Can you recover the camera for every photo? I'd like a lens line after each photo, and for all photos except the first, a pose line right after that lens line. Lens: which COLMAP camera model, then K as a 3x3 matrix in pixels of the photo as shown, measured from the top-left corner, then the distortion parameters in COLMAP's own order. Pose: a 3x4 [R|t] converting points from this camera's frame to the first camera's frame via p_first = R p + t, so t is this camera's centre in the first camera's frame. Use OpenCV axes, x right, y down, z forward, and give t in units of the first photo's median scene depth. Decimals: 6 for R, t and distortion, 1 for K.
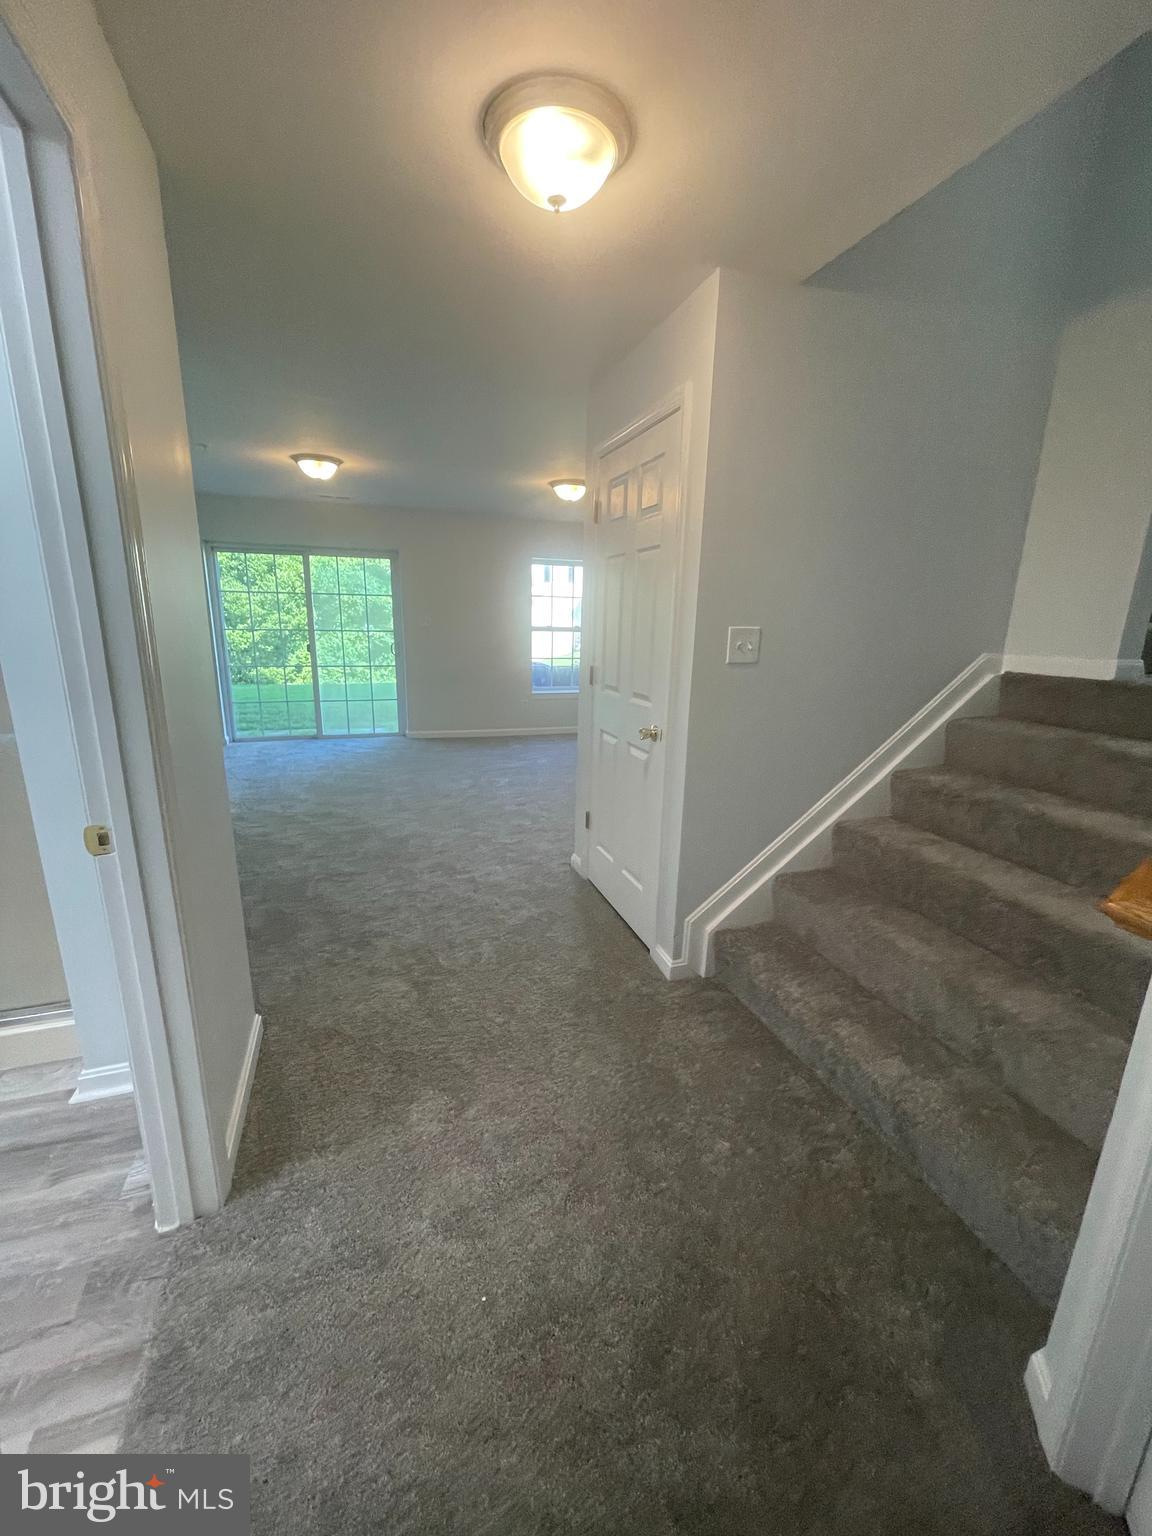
lens RADIAL K [[617.7, 0, 569.8], [0, 617.7, 768.8], [0, 0, 1]] dist [0.003254, 0.000416]
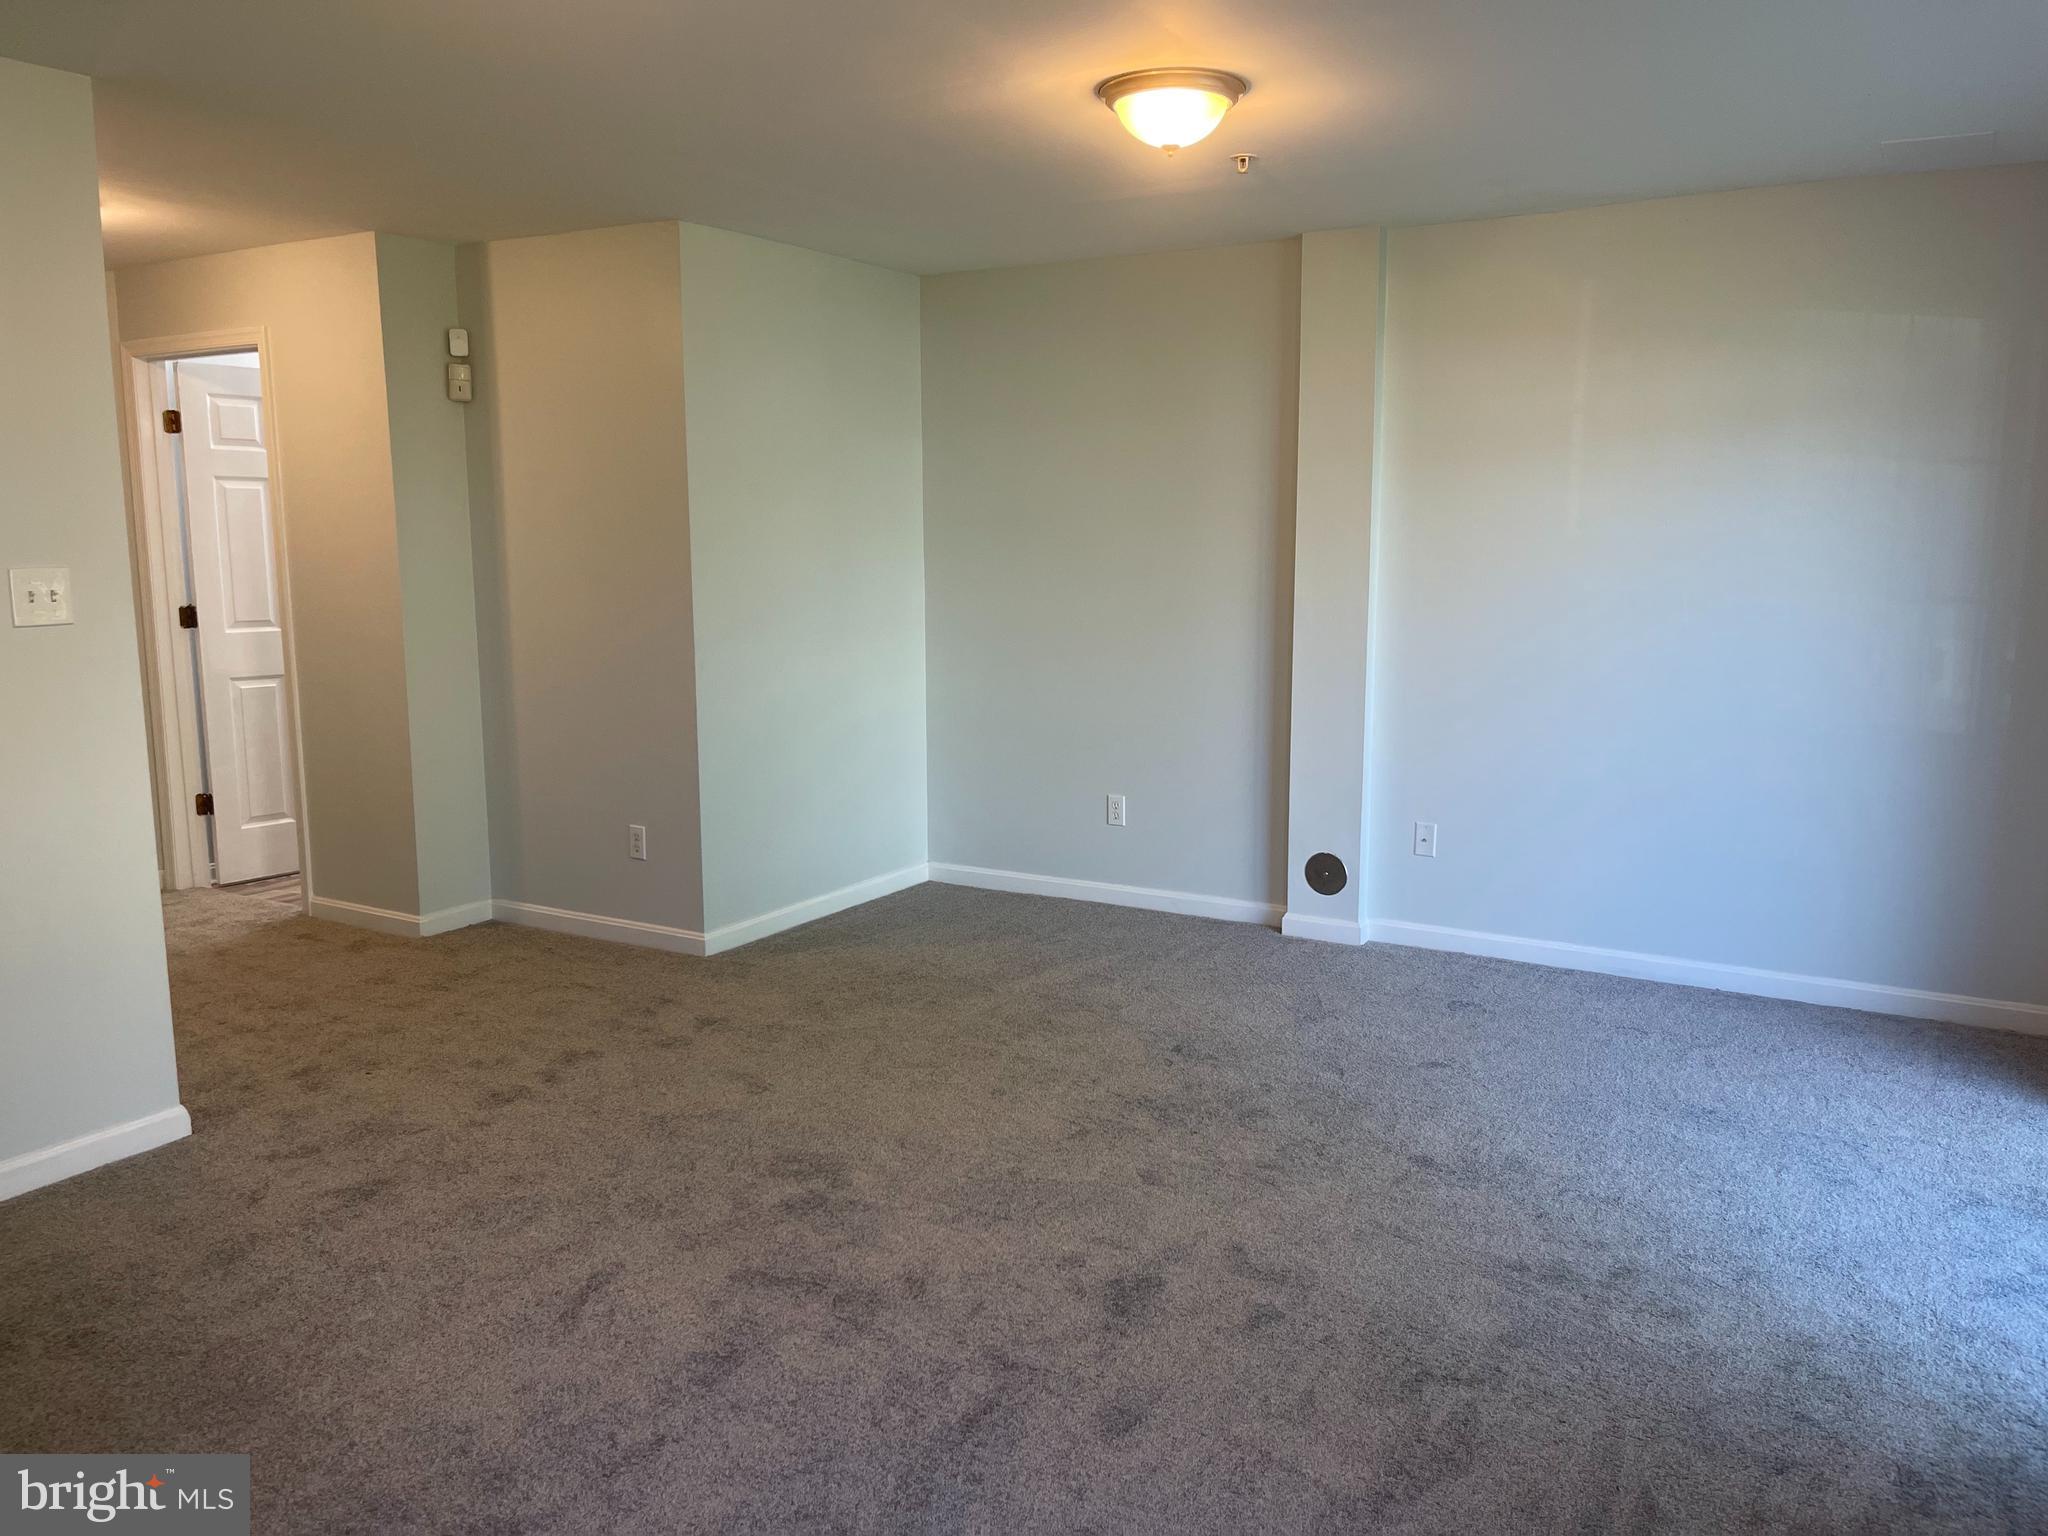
lens RADIAL K [[1555.4, 0, 1044.5], [0, 1555.4, 766.6], [0, 0, 1]] dist [0.092789, -0.113238]
pose [[-0.766775, 0.075794, -0.637425, 0.231121], [-0.166169, 0.935720, 0.311152, -0.524262], [0.620035, 0.344504, -0.704893, 2.079723]]
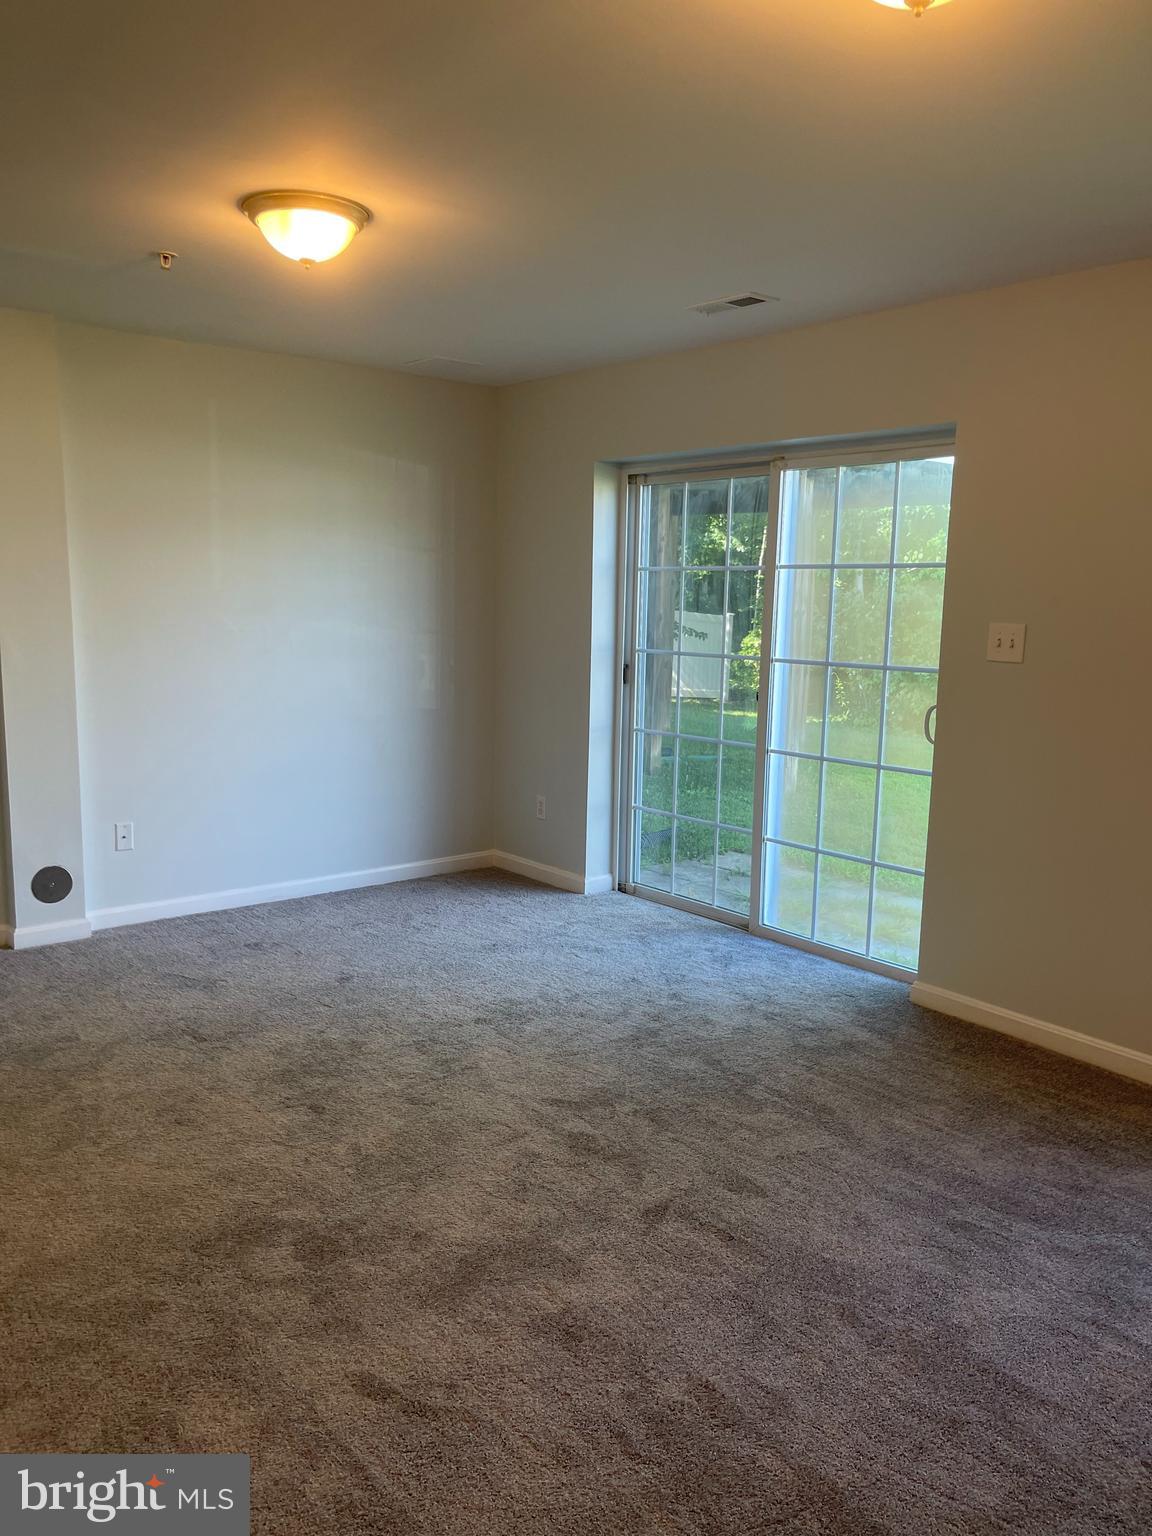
lens RADIAL K [[1166.5, 0, 569.5], [0, 1166.5, 776.0], [0, 0, 1]] dist [0.092789, -0.113238]
pose [[0.339722, 0.132956, -0.931081, 0.454303], [-0.234842, 0.970592, 0.052911, -0.308061], [0.910735, 0.200682, 0.360955, 1.205621]]
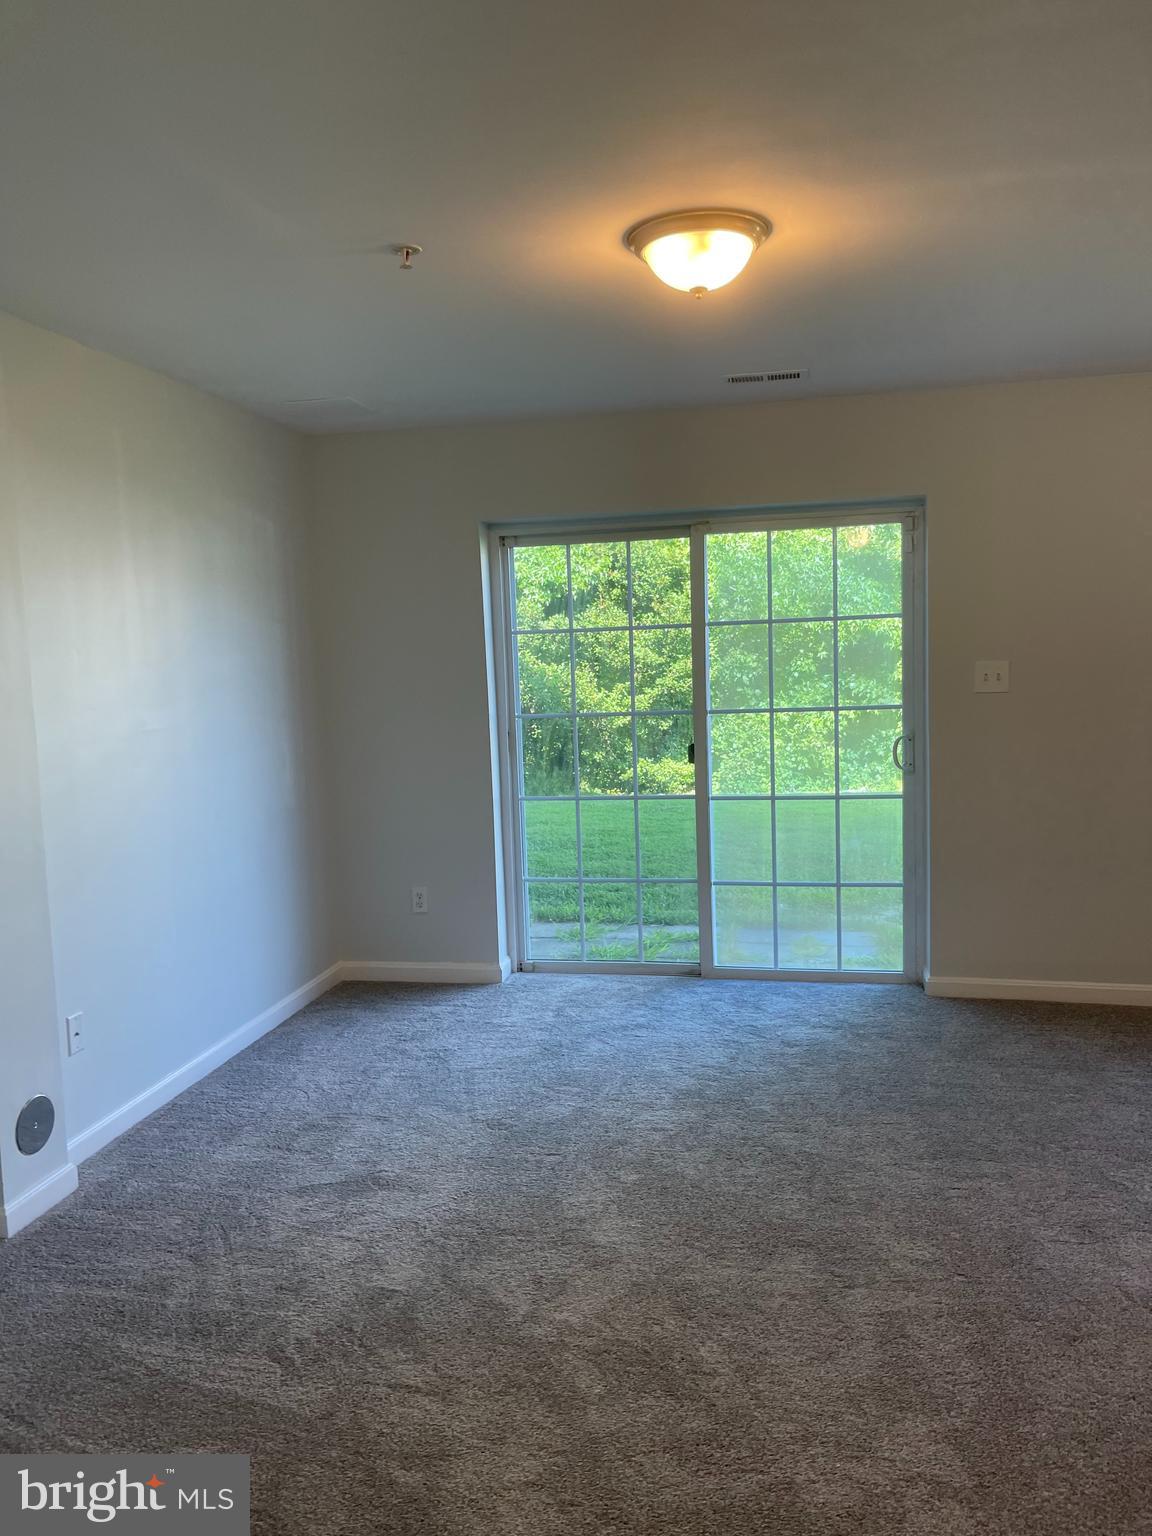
lens RADIAL K [[1159.5, 0, 559.3], [0, 1159.5, 776.0], [0, 0, 1]] dist [0.086038, -0.119262]
pose [[0.848820, 0.004034, -0.528667, -0.172075], [-0.073961, 0.991043, -0.111188, -0.170836], [0.523483, 0.133479, 0.841516, 0.592785]]
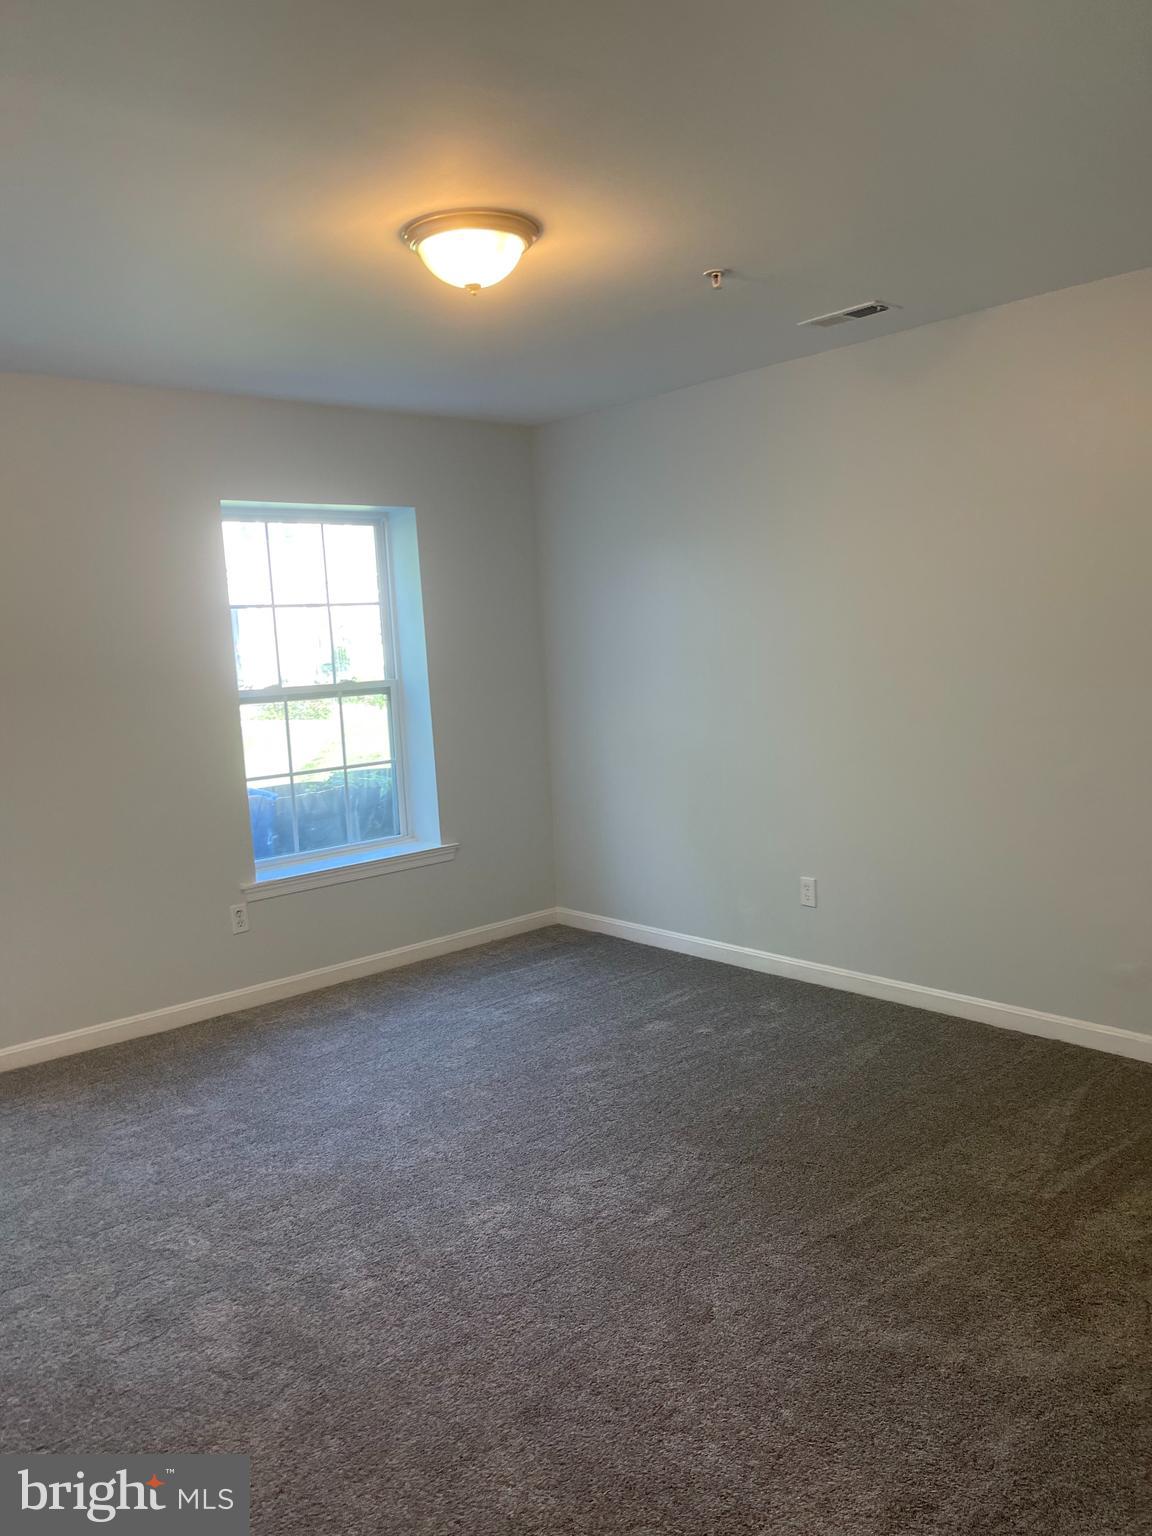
lens RADIAL K [[1166.5, 0, 569.5], [0, 1166.5, 776.0], [0, 0, 1]] dist [0.092789, -0.113238]
pose [[0.924773, -0.113032, 0.363344, -0.285343], [0.156830, 0.983209, -0.093296, -0.198234], [-0.346697, 0.143261, 0.926972, 0.699972]]
